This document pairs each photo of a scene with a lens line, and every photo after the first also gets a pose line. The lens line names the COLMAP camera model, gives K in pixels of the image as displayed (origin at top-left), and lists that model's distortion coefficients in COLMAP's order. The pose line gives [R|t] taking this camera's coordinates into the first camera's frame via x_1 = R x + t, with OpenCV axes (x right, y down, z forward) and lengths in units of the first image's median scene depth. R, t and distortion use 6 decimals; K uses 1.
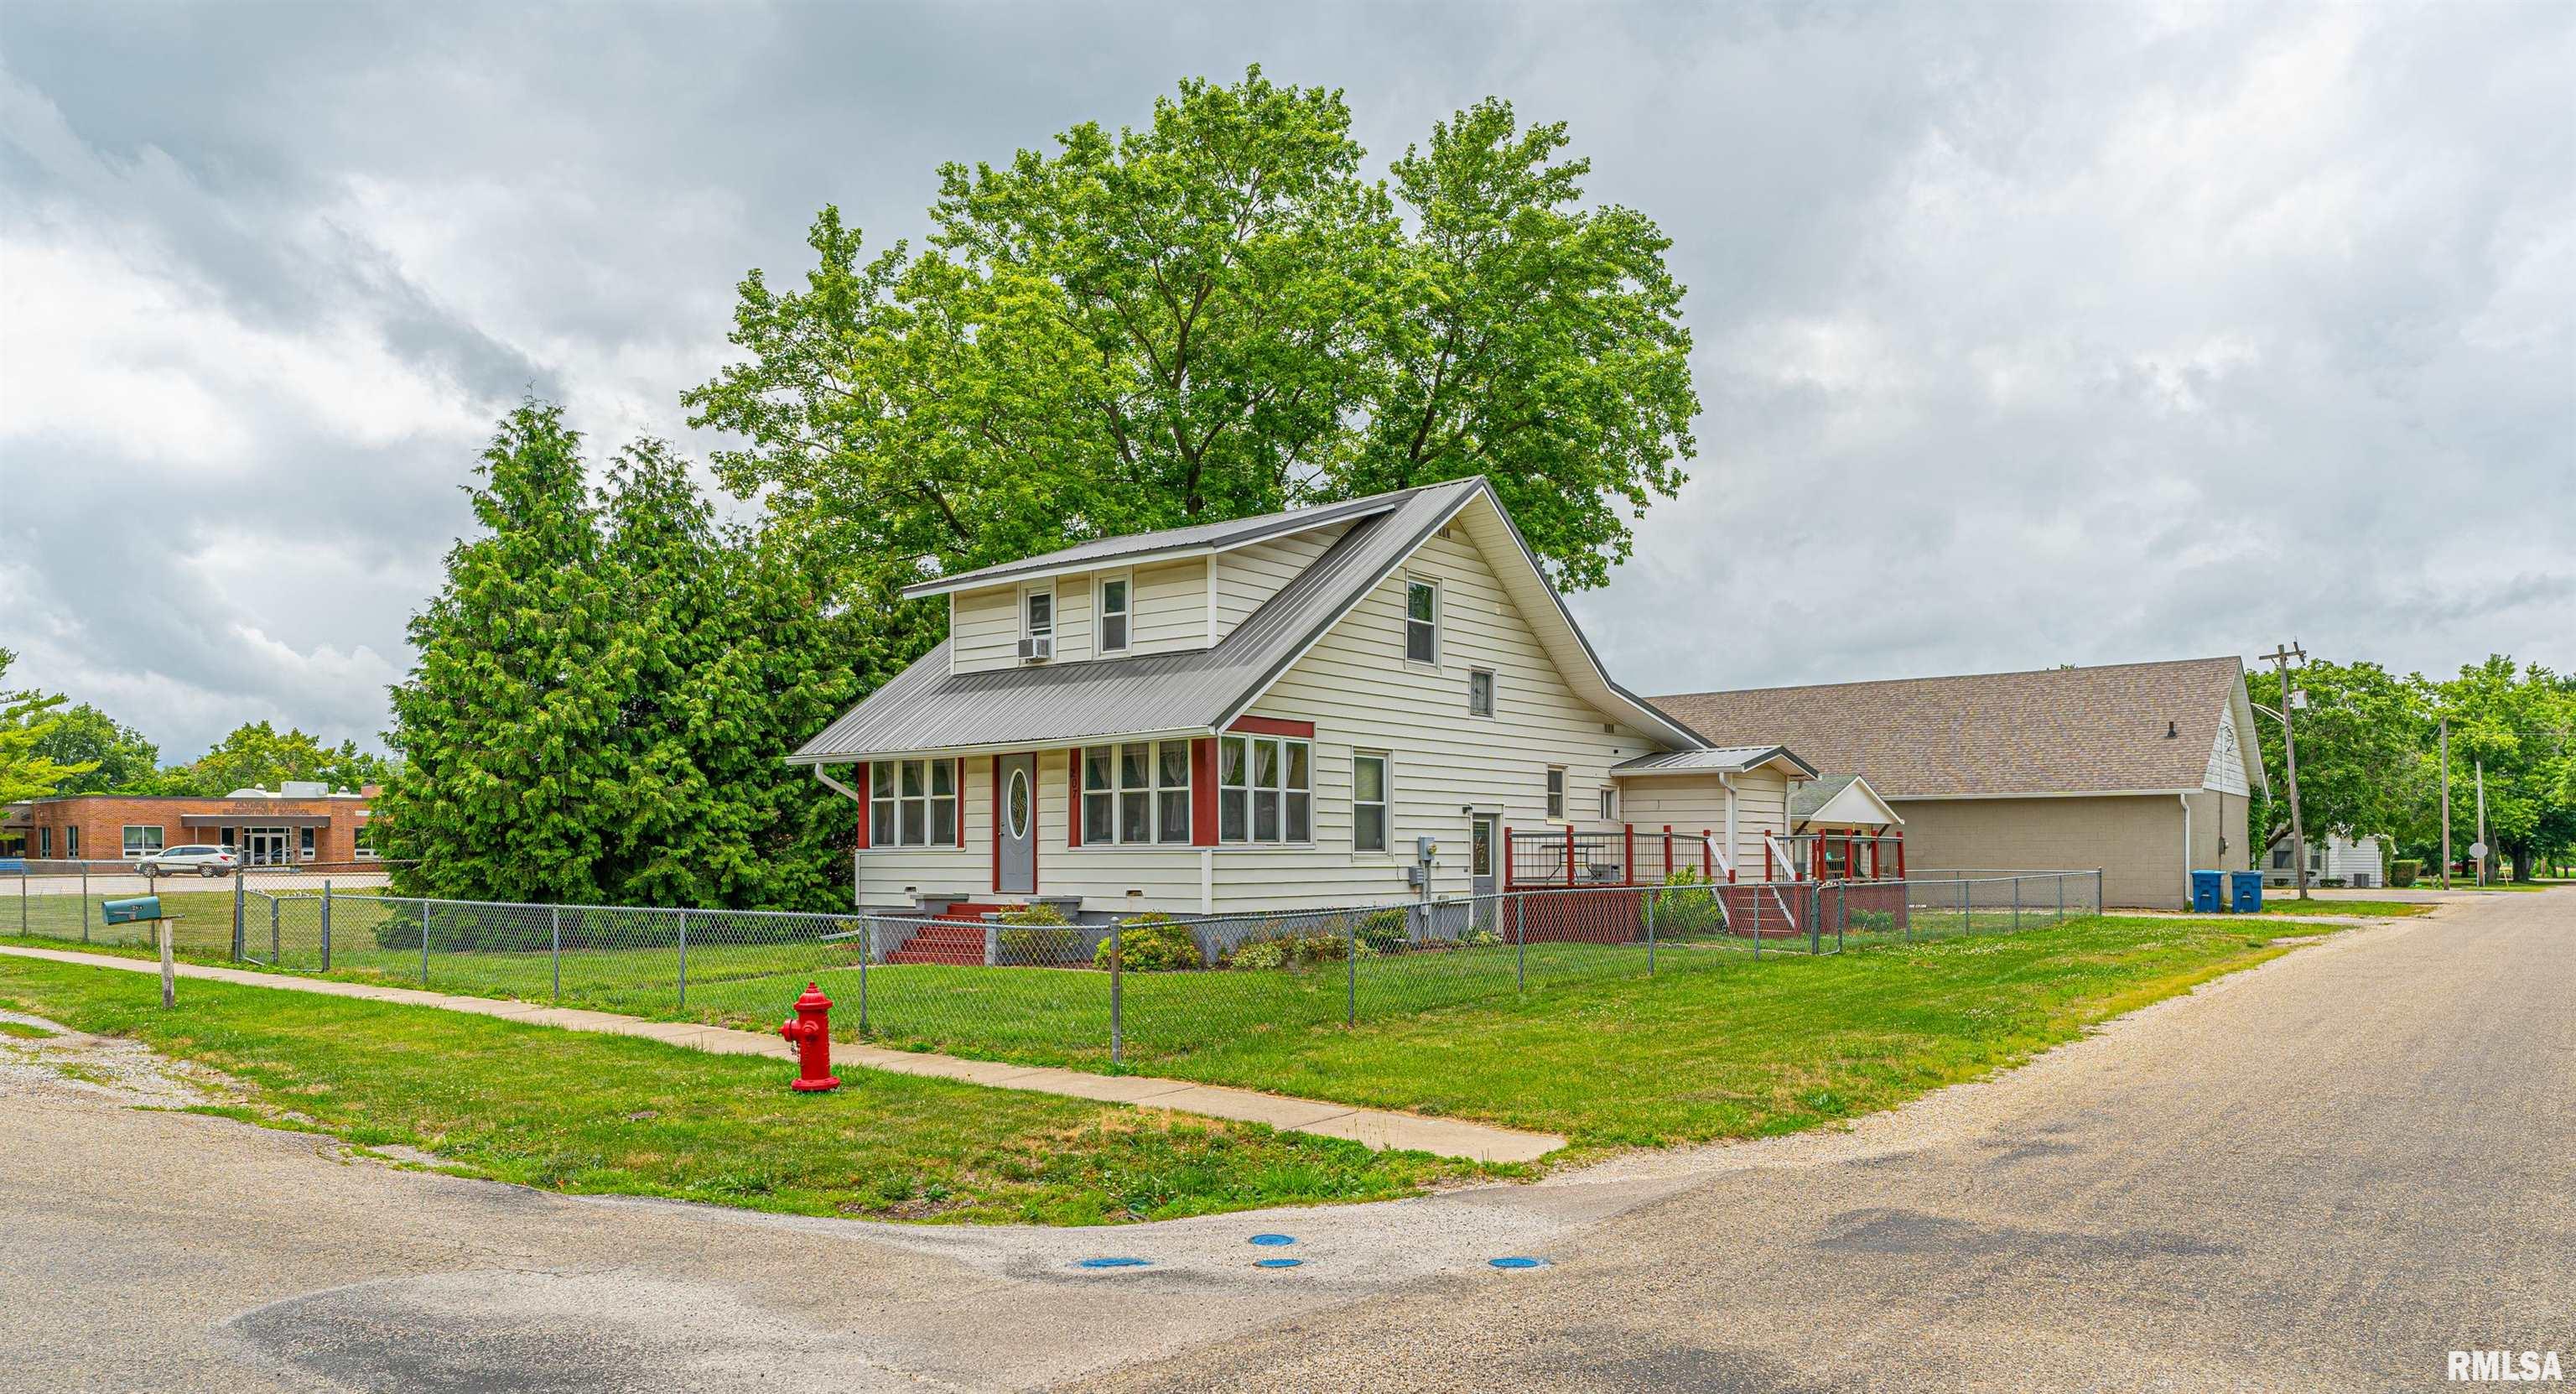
lens RADIAL K [[1682.4, 0, 1283.2], [0, 1682.4, 878.3], [0, 0, 1]] dist [0.002275, 0.000429]
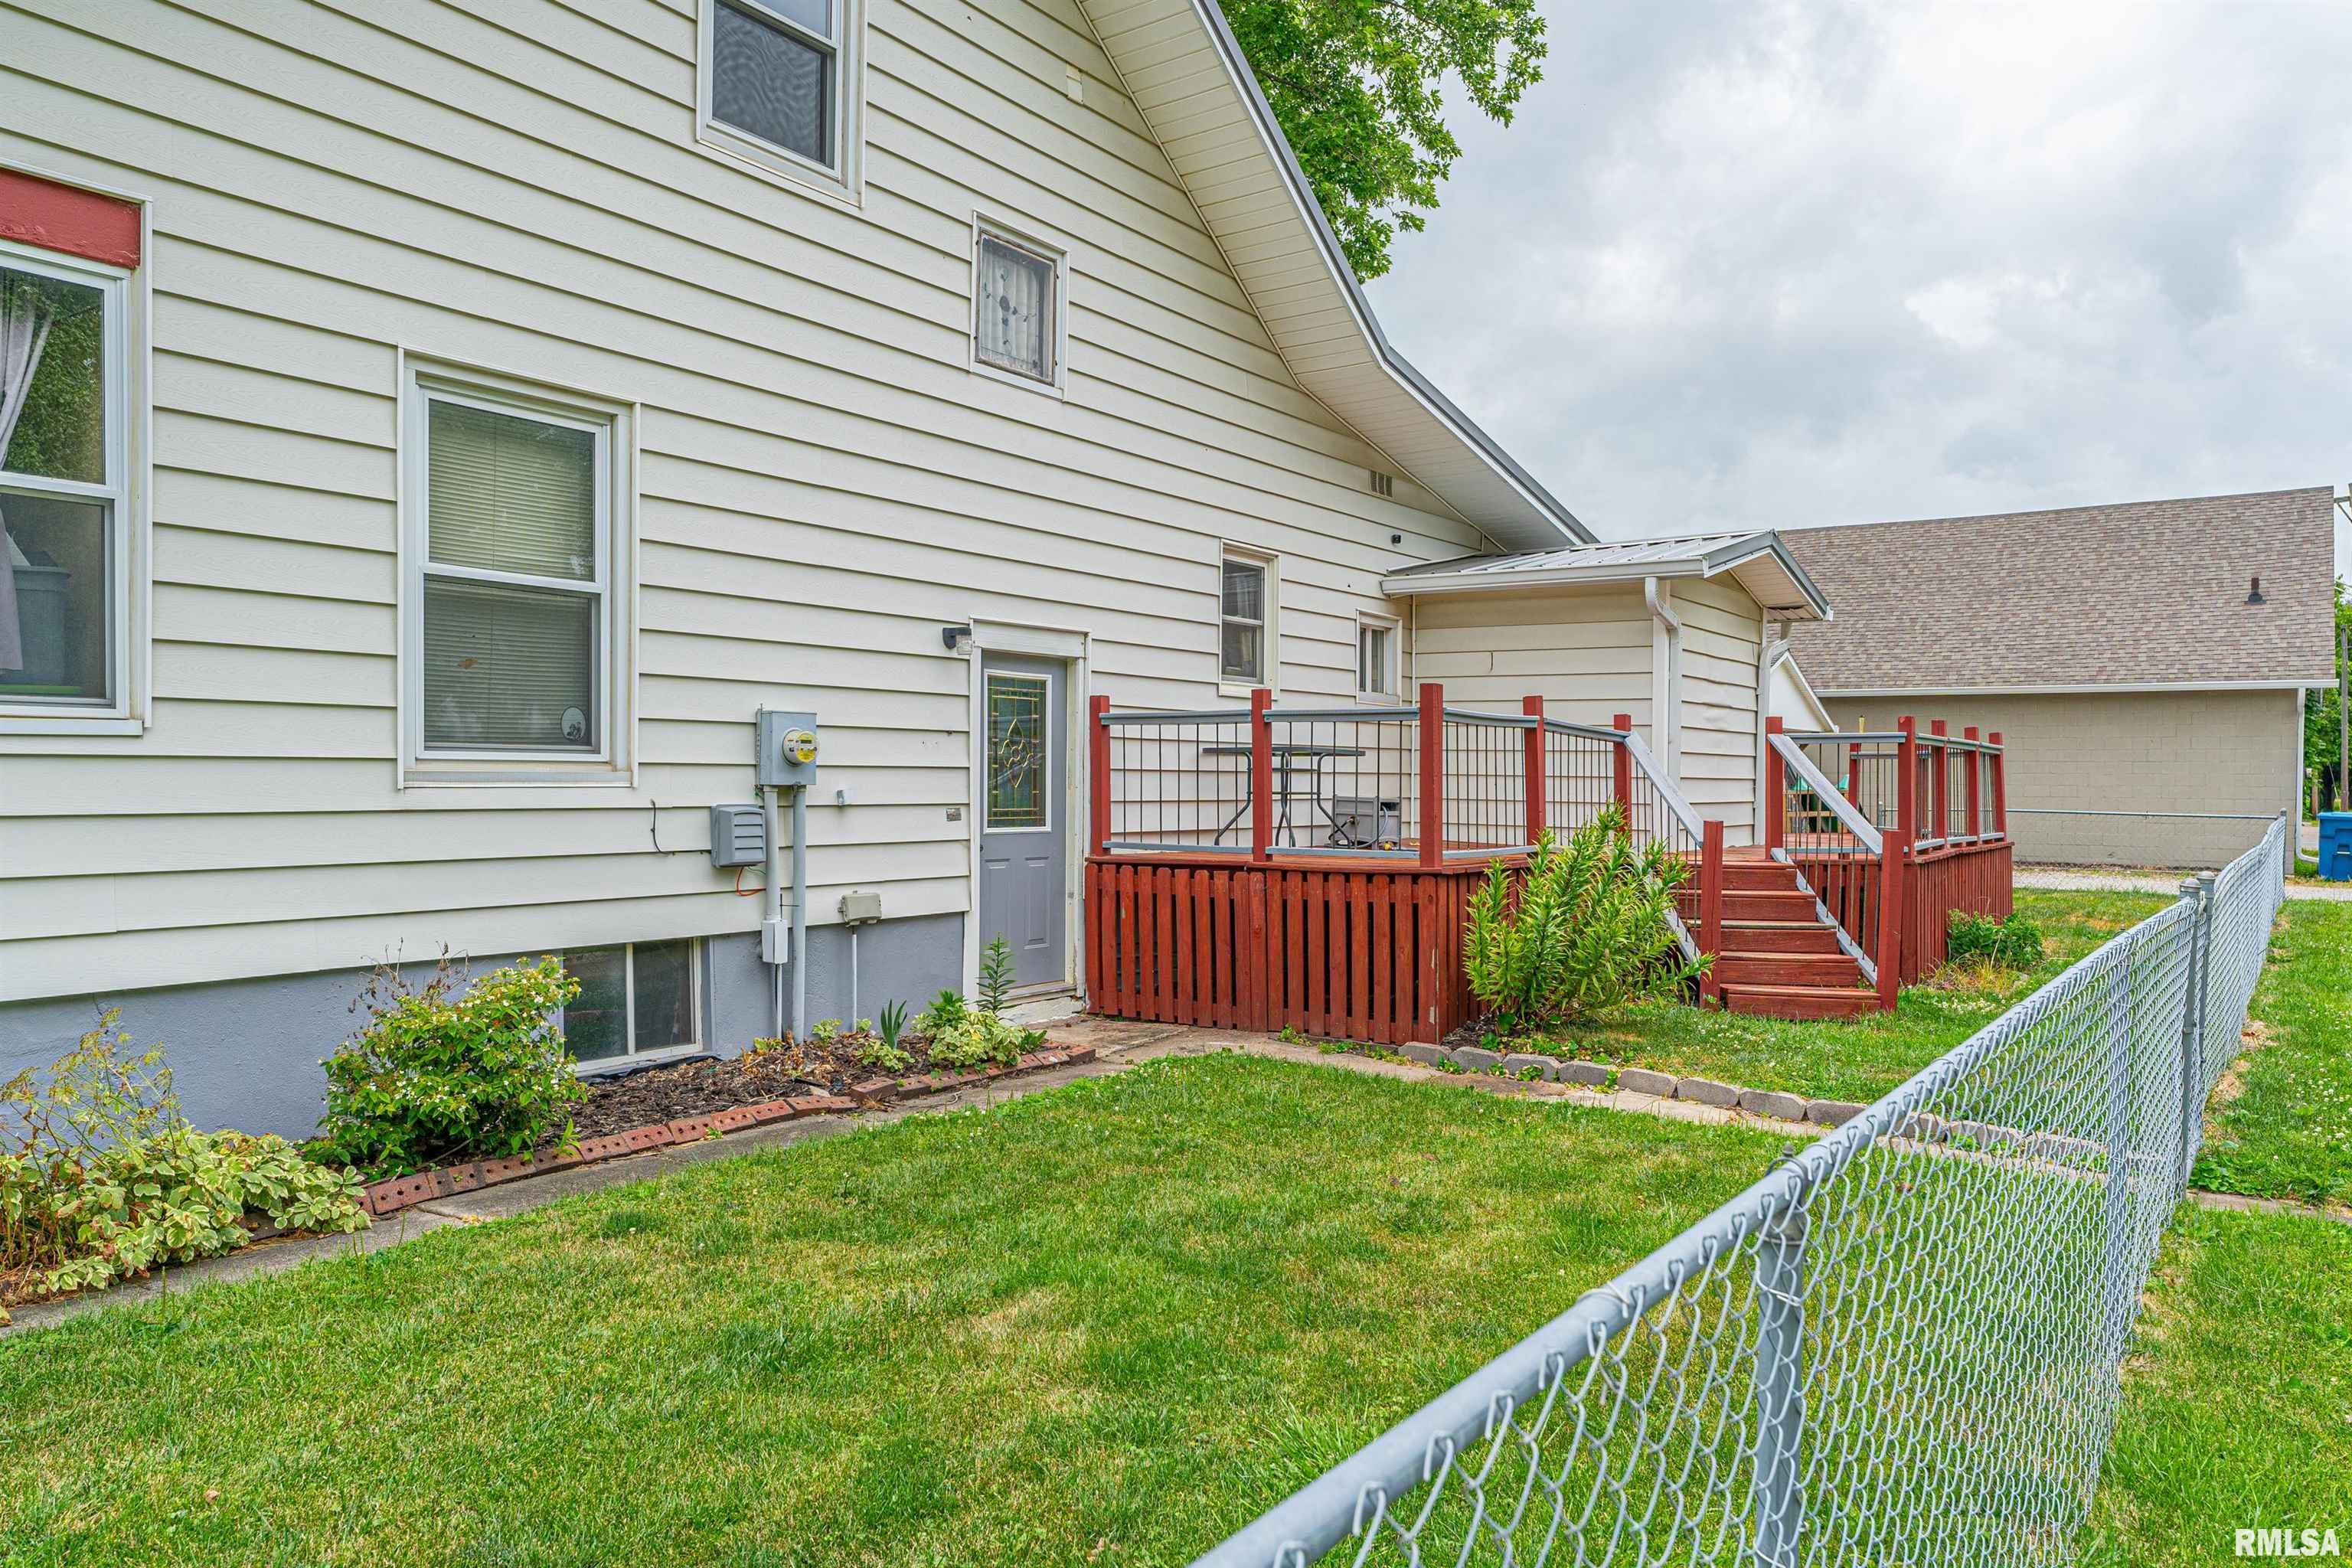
lens RADIAL K [[1573.9, 0, 1176.0], [0, 1573.9, 784.0], [0, 0, 1]] dist [-0.005492, -0.002417]
pose [[0.998347, 0.012862, 0.056024, 0.136761], [-0.012577, 0.999906, -0.005430, -0.010075], [-0.056089, 0.004716, 0.998415, 0.686052]]
